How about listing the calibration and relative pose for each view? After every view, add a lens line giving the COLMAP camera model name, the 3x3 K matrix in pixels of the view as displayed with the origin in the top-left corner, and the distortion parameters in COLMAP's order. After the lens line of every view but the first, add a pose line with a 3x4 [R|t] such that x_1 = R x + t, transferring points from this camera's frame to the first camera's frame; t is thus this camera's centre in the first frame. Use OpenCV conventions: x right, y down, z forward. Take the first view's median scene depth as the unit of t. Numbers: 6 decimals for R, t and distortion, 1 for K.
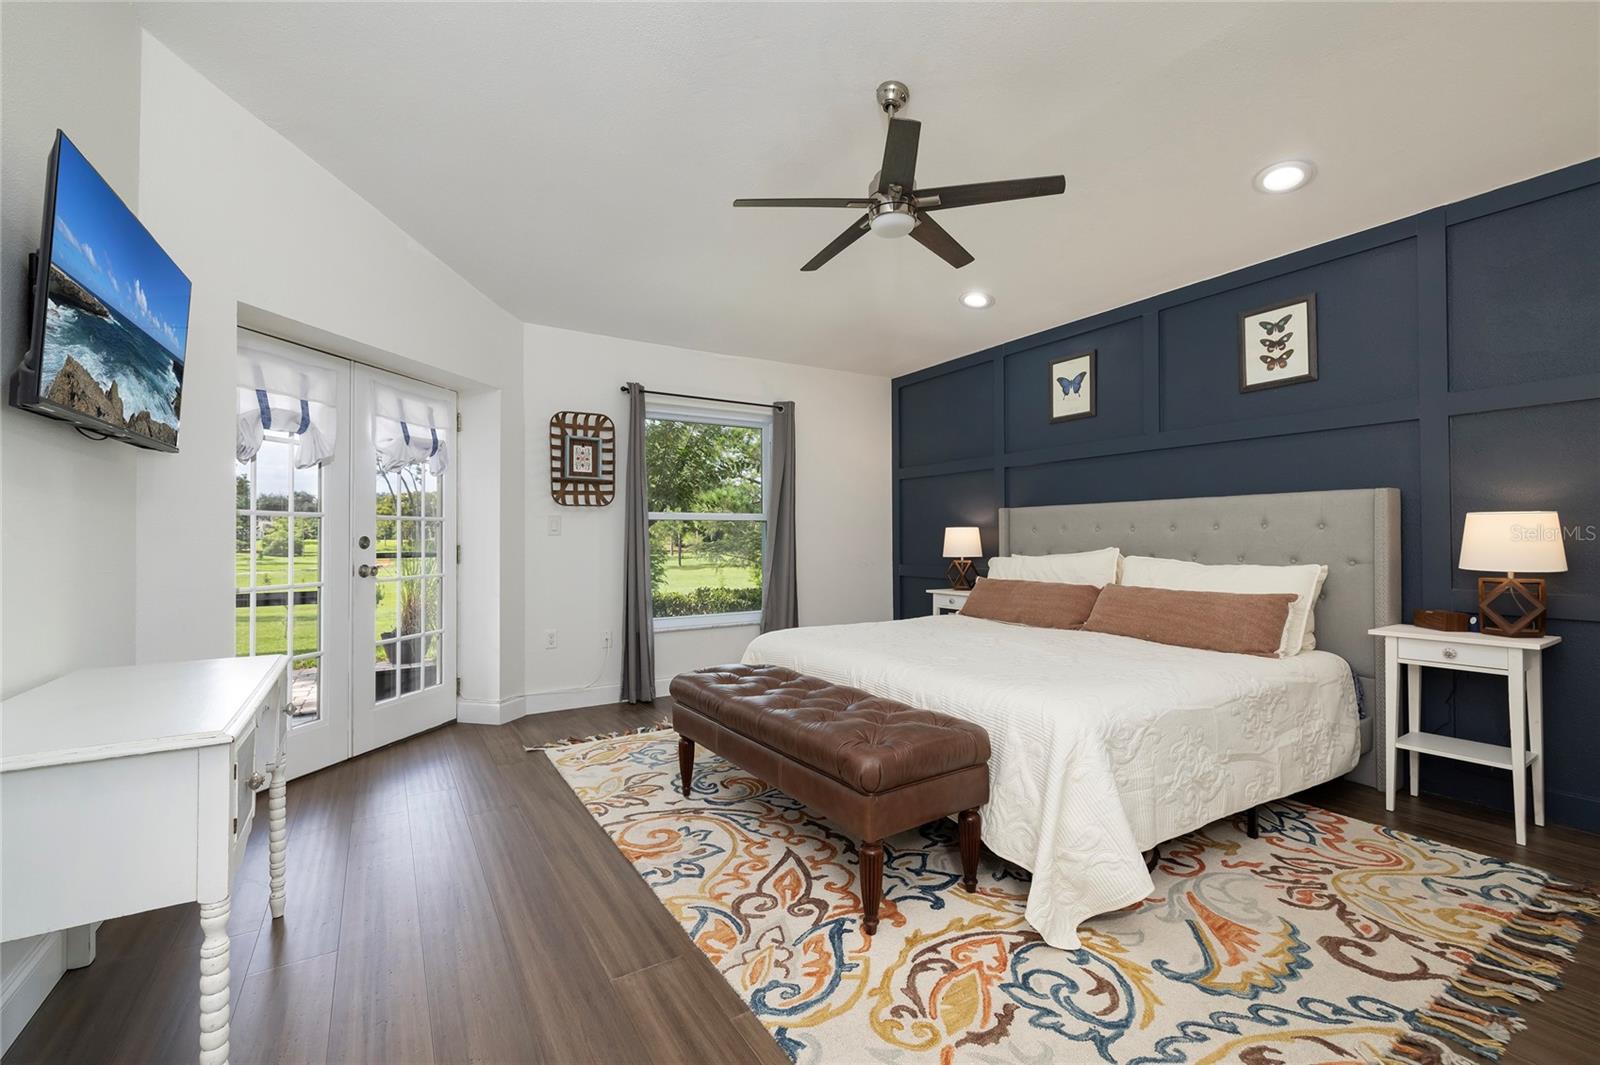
lens RADIAL K [[704.0, 0, 797.1], [0, 704.0, 508.9], [0, 0, 1]] dist [-0.002556, -0.000063]
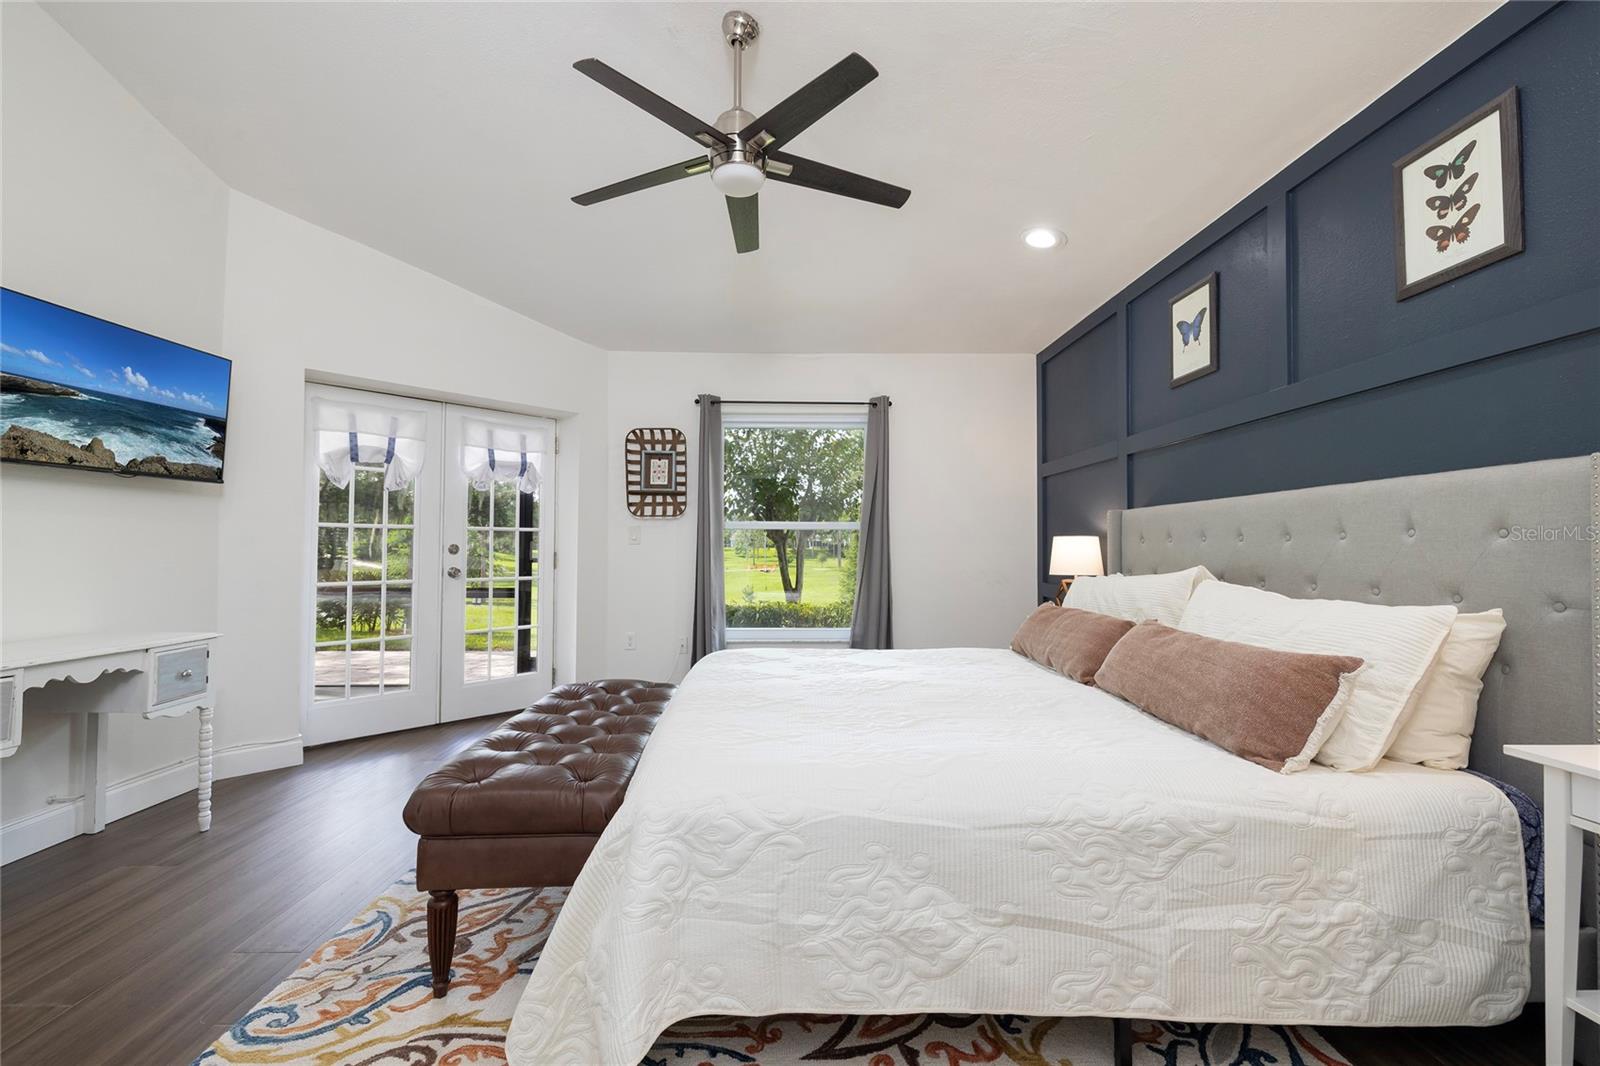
lens RADIAL K [[699.9, 0, 784.0], [0, 699.9, 514.9], [0, 0, 1]] dist [0.001397, -0.004901]
pose [[0.851628, -0.017892, -0.523841, 0.535904], [0.015088, 0.999840, -0.009620, 0.008321], [0.523930, 0.000289, 0.851761, 0.271952]]
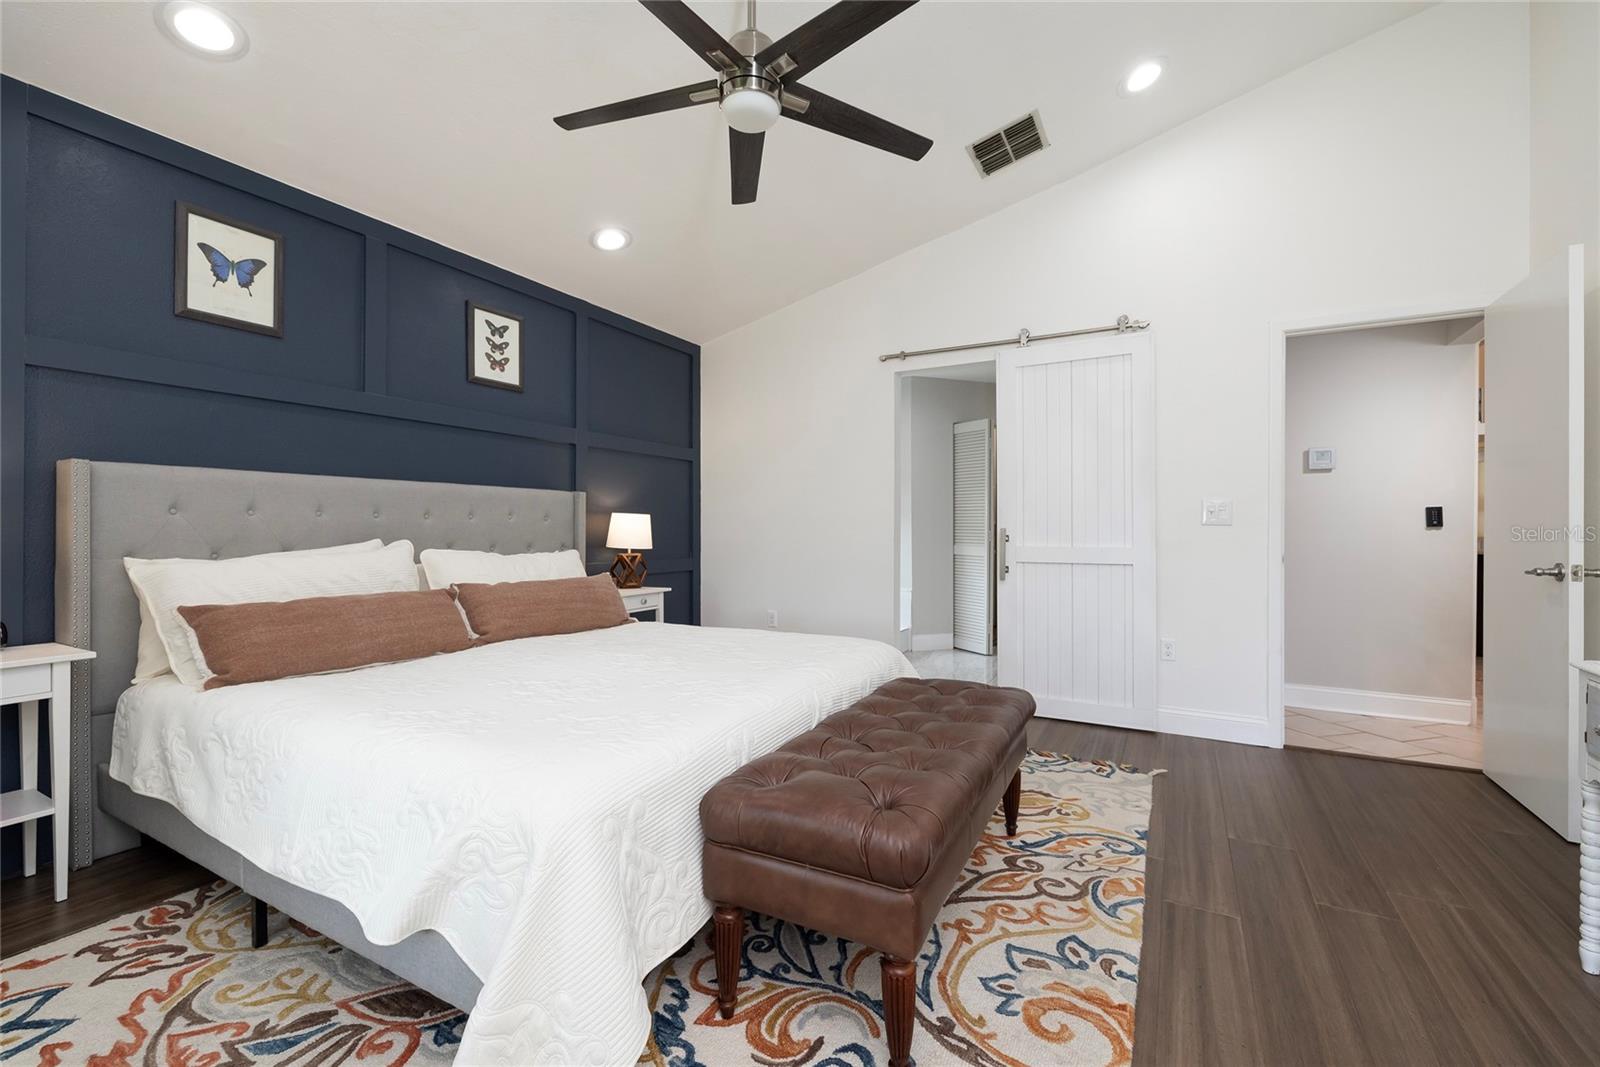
lens RADIAL K [[664.9, 0, 801.2], [0, 664.9, 523.1], [0, 0, 1]] dist [0.000147, -0.000052]
pose [[-0.490904, 0.008063, 0.871177, -0.441016], [-0.040991, 0.998636, -0.032341, 0.048695], [-0.870249, -0.051586, -0.489904, 1.117053]]
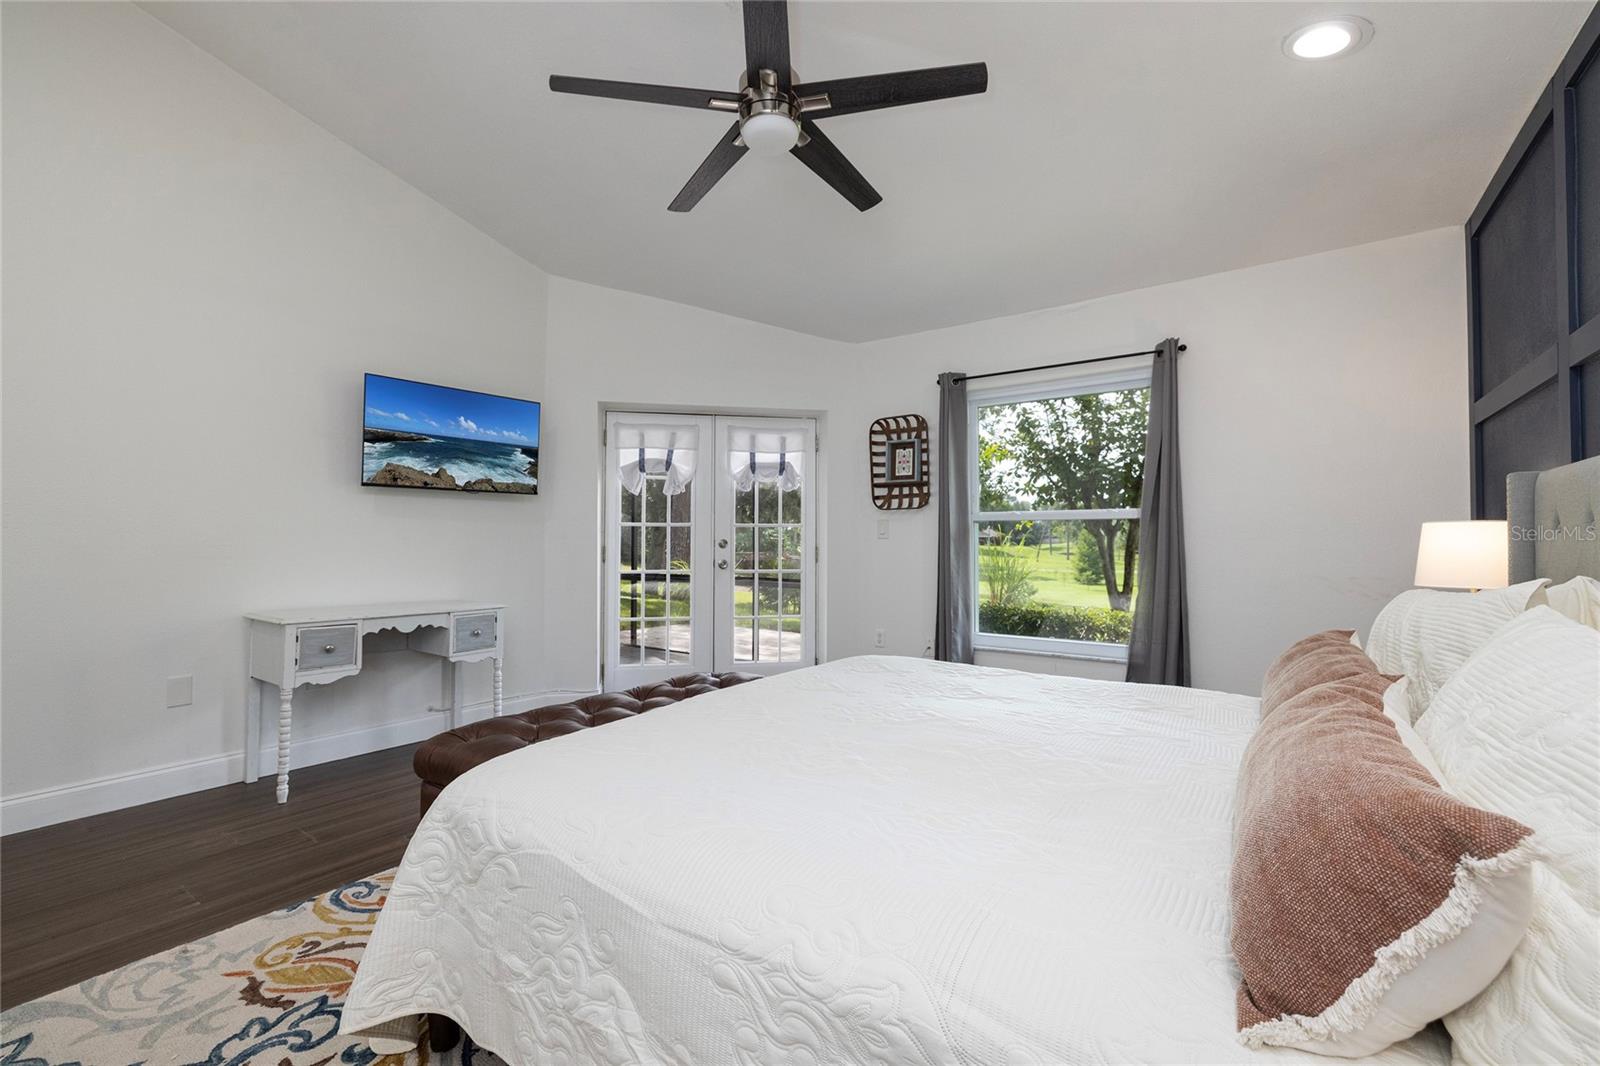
lens RADIAL K [[684.1, 0, 768.5], [0, 684.1, 517.6], [0, 0, 1]] dist [-0.003189, -0.000006]
pose [[0.351687, -0.027900, -0.935702, 0.711194], [0.034881, 0.999252, -0.016685, 0.023068], [0.935468, -0.026770, 0.352397, 0.631700]]
